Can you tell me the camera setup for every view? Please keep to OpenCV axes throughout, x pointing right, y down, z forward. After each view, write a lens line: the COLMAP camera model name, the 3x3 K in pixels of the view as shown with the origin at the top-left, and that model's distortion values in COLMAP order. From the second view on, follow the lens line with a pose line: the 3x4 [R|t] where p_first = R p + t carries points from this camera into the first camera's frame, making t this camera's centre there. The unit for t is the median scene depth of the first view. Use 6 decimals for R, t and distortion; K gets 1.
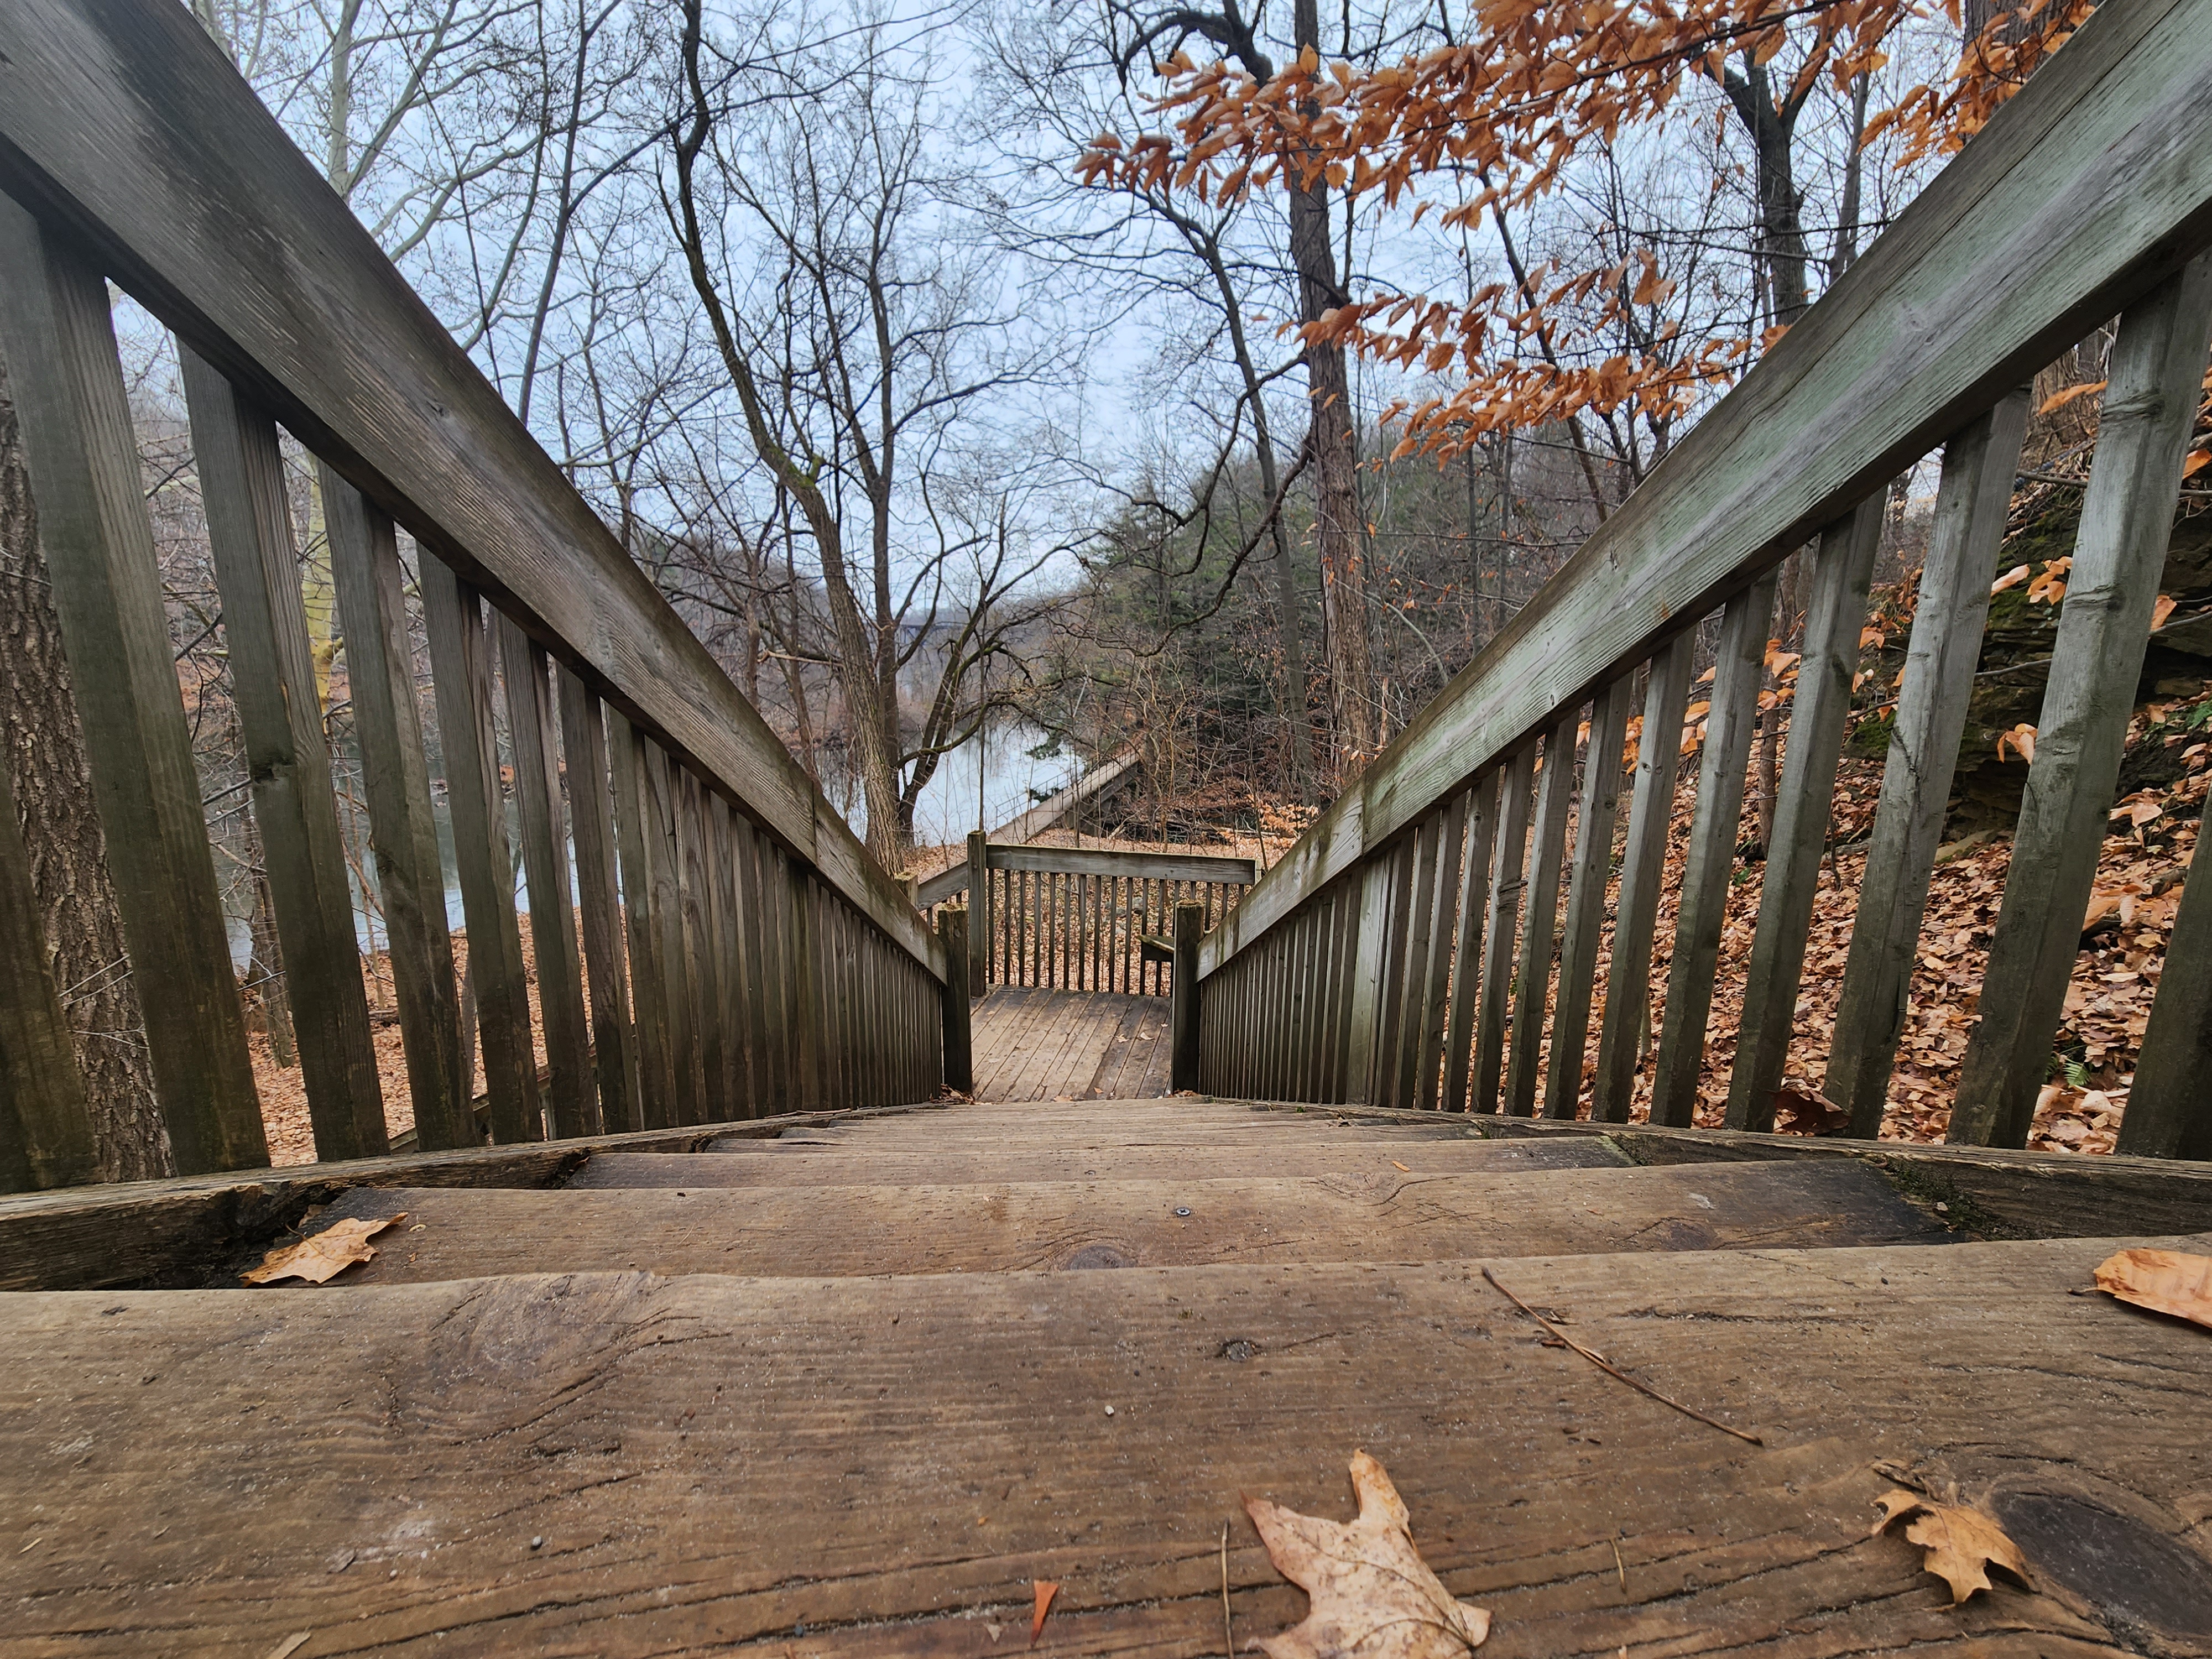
lens RADIAL K [[922.3, 0, 1106.0], [0, 922.3, 829.5], [0, 0, 1]] dist [-0.001762, -0.000572]
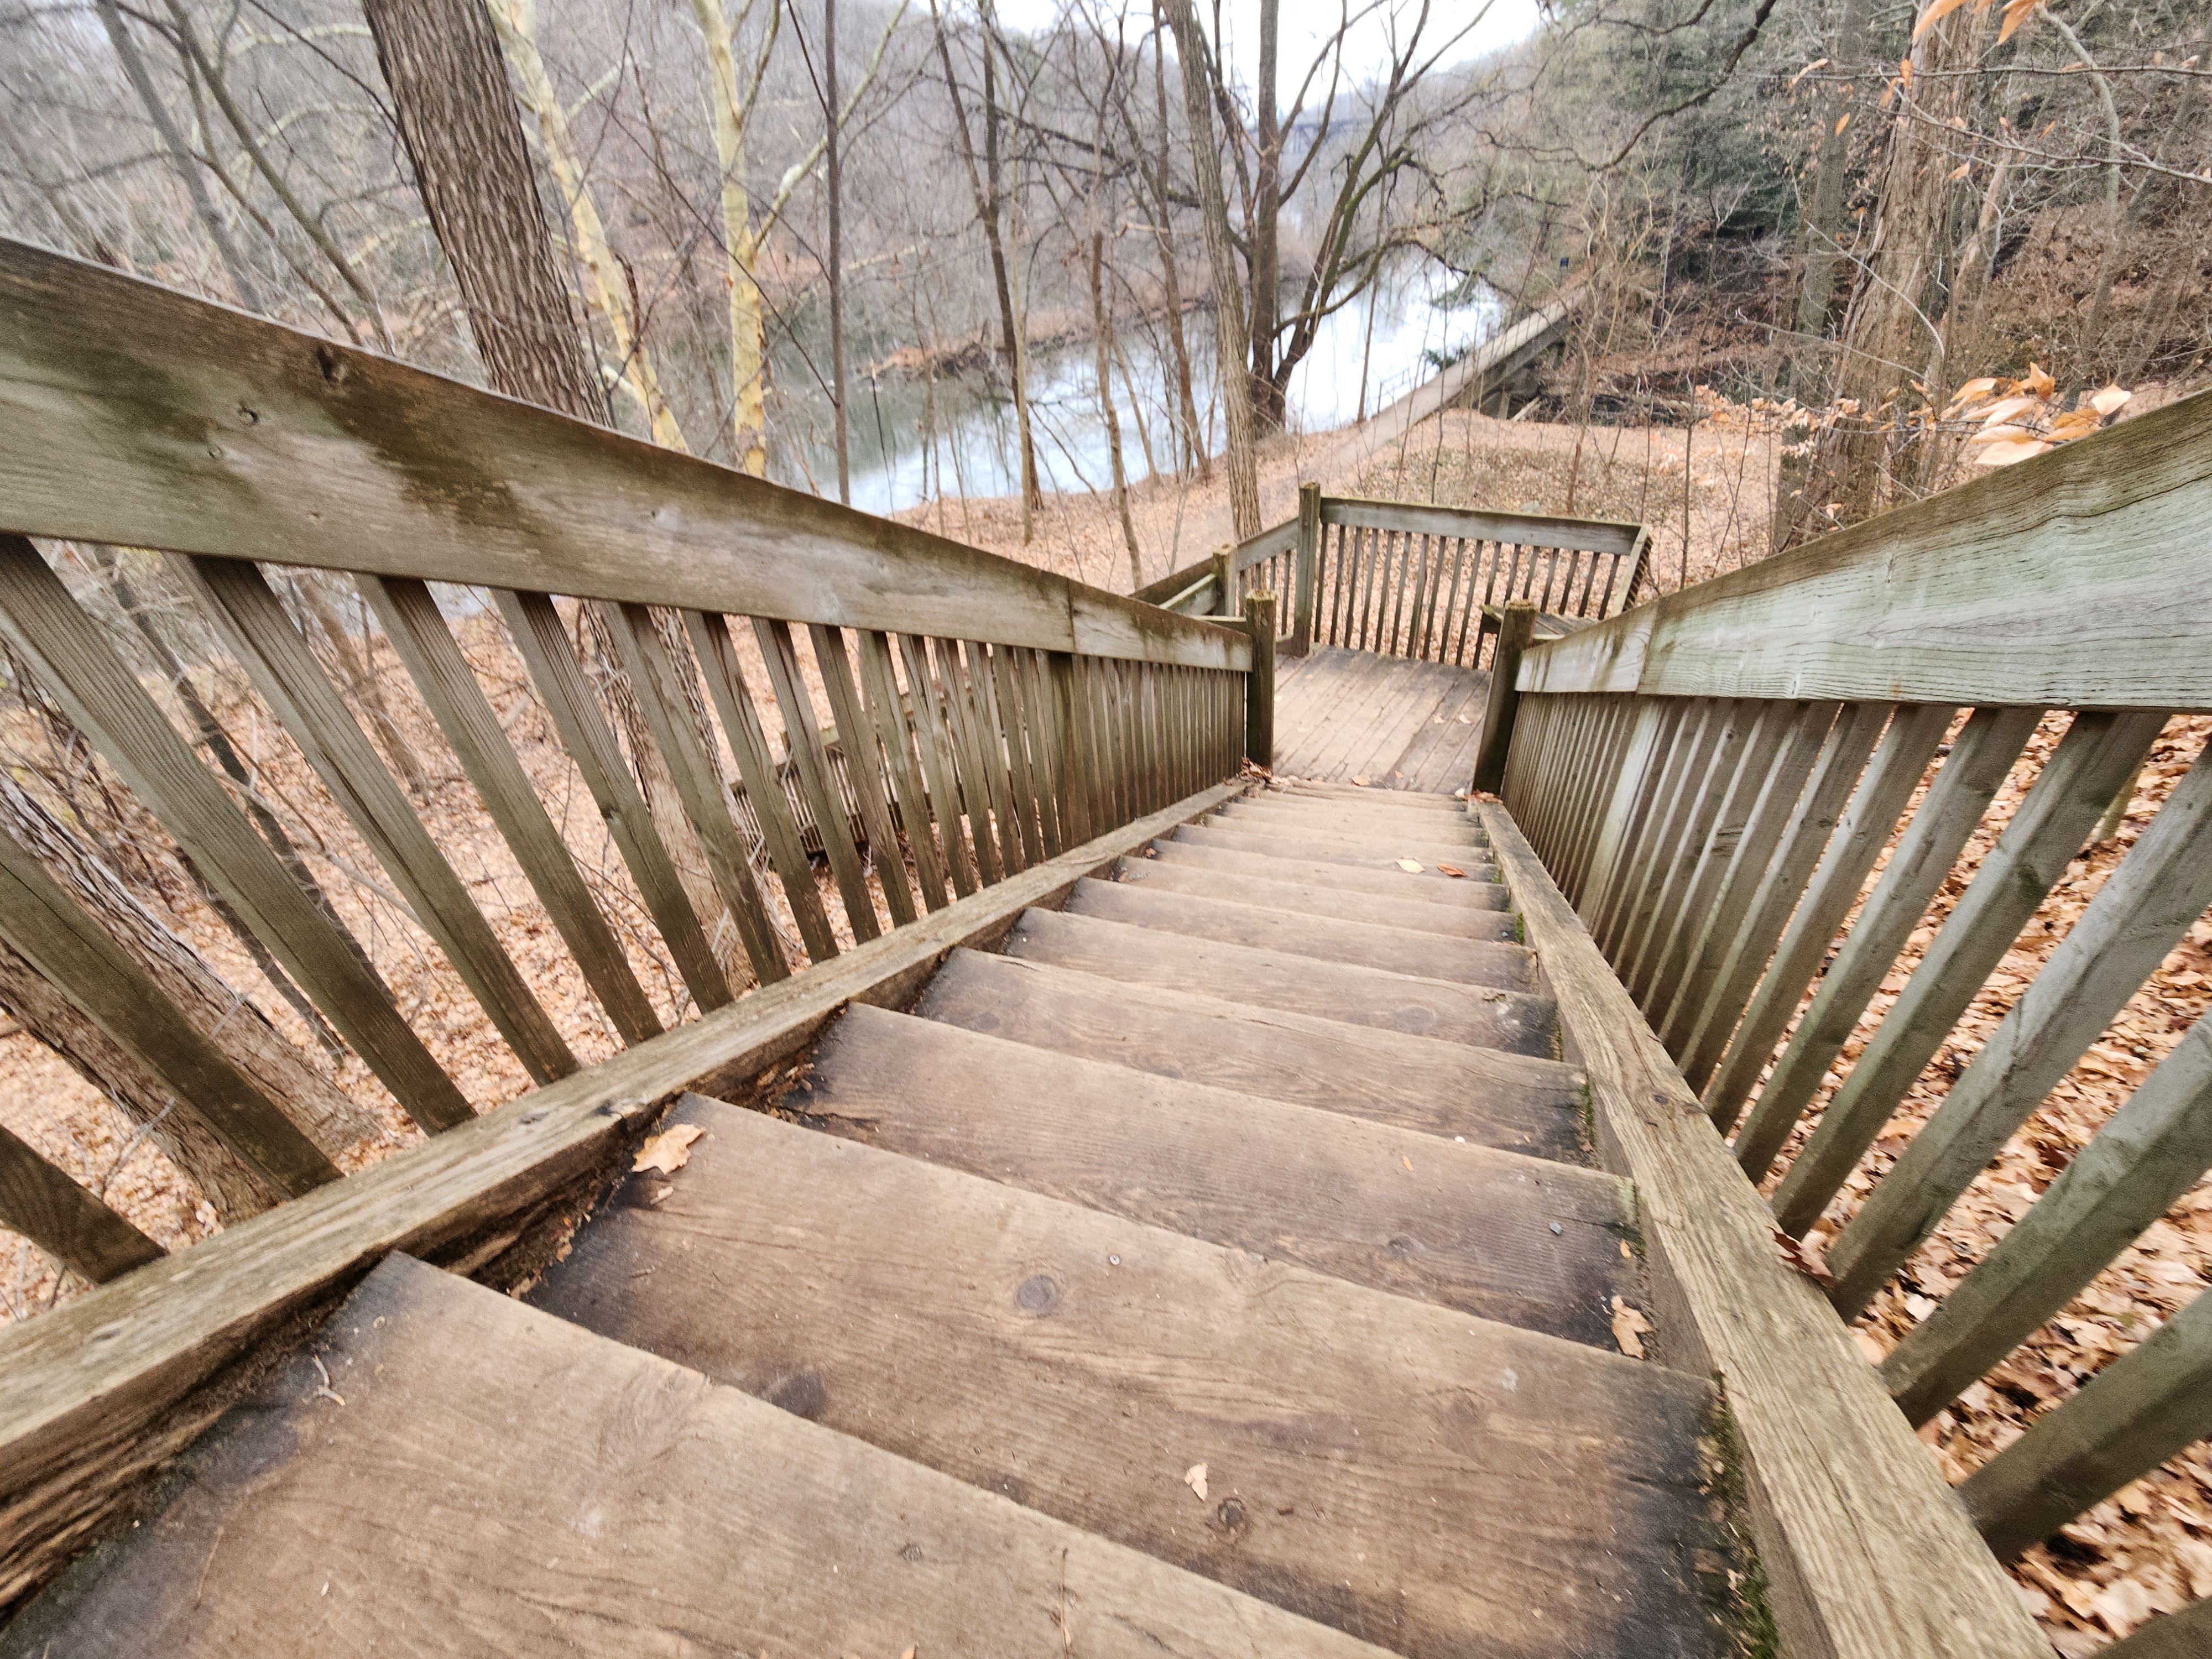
lens RADIAL K [[922.3, 0, 1106.0], [0, 922.3, 829.5], [0, 0, 1]] dist [-0.001762, -0.000572]
pose [[0.918493, 0.159256, -0.361952, 0.063411], [0.021523, 0.893828, 0.447894, -0.110389], [0.394852, -0.419178, 0.817546, 0.010033]]
